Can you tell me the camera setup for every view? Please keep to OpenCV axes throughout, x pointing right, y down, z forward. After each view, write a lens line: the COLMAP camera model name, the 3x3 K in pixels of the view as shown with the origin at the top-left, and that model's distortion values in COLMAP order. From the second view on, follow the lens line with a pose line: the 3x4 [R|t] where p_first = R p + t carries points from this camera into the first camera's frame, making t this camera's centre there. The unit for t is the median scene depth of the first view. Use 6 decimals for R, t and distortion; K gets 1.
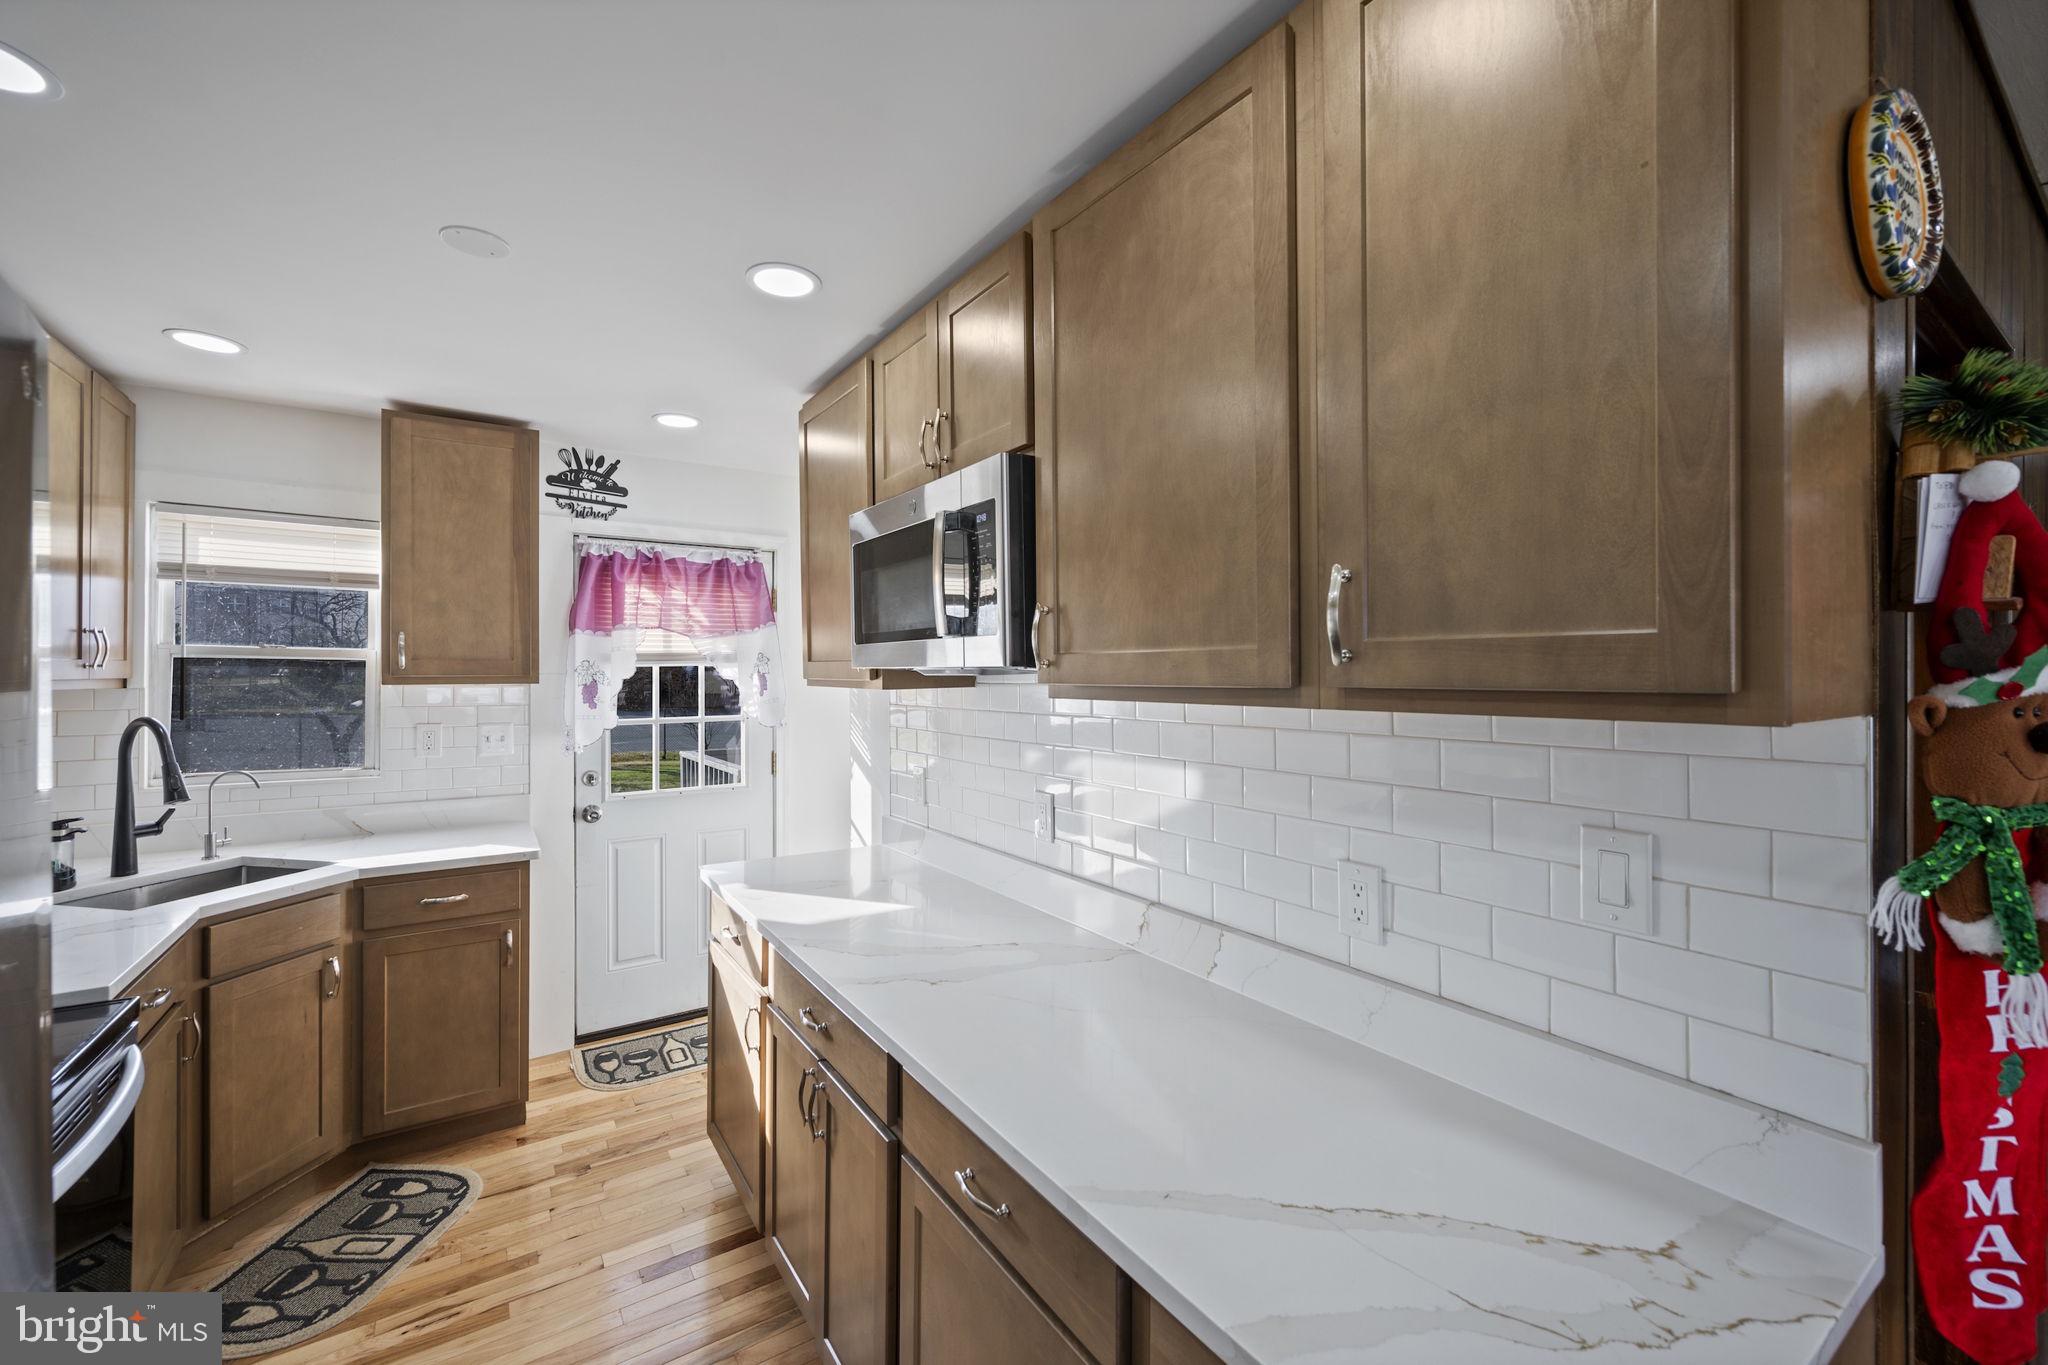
lens RADIAL K [[802.7, 0, 1010.8], [0, 802.7, 662.6], [0, 0, 1]] dist [-0.000627, -0.000249]
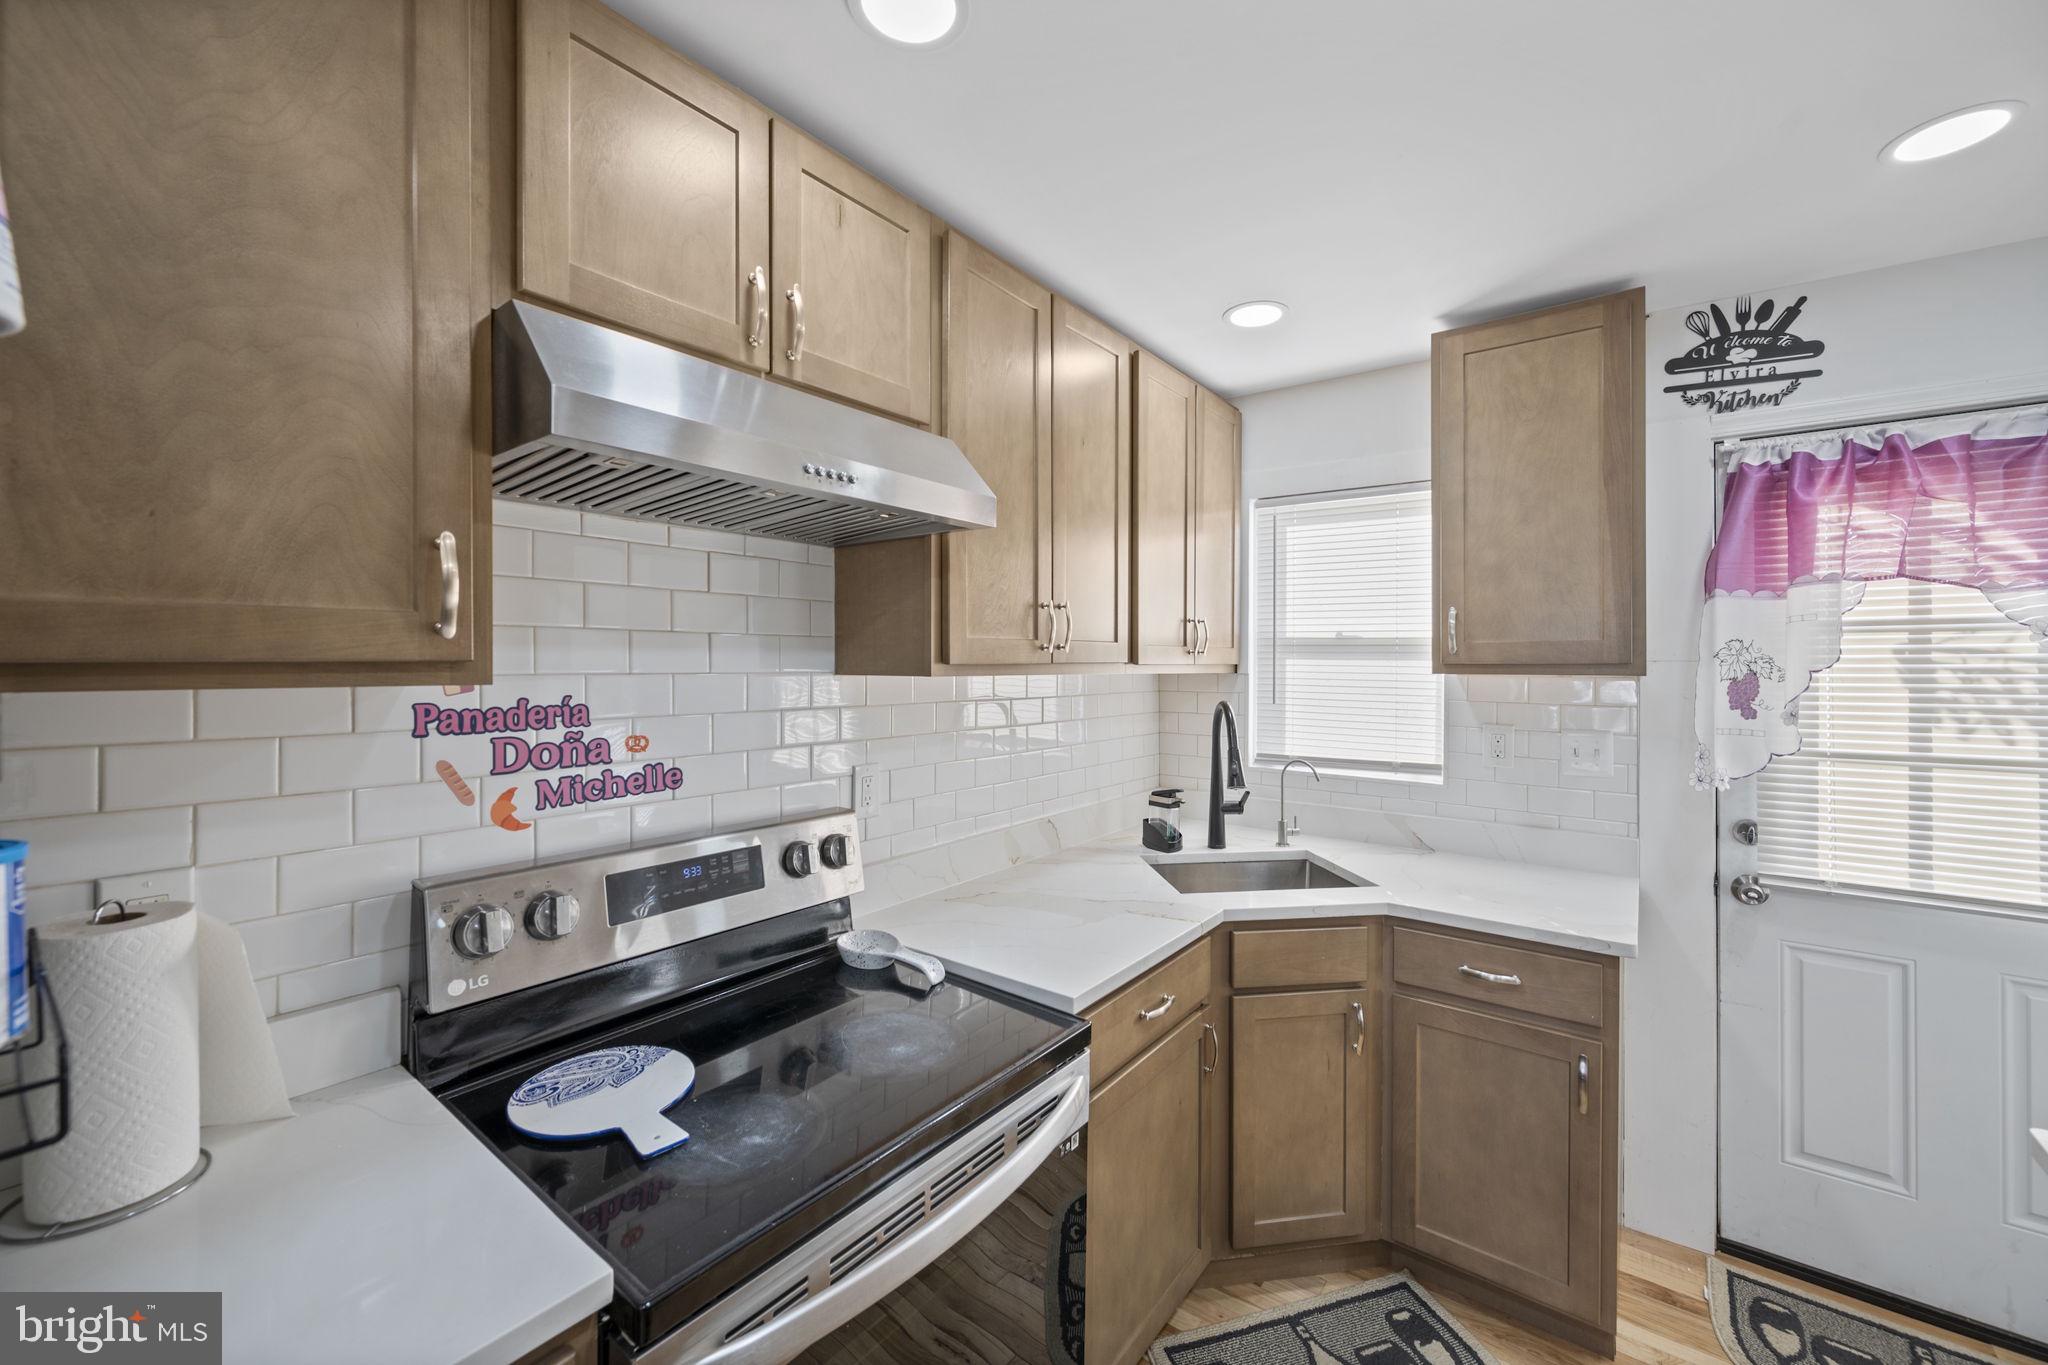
lens RADIAL K [[802.7, 0, 1010.8], [0, 802.7, 662.6], [0, 0, 1]] dist [-0.000627, -0.000249]
pose [[0.314707, 0.002771, -0.949185, -0.120928], [0.006798, 0.999964, 0.005173, 0.007300], [0.949164, -0.008081, 0.314677, 0.278679]]
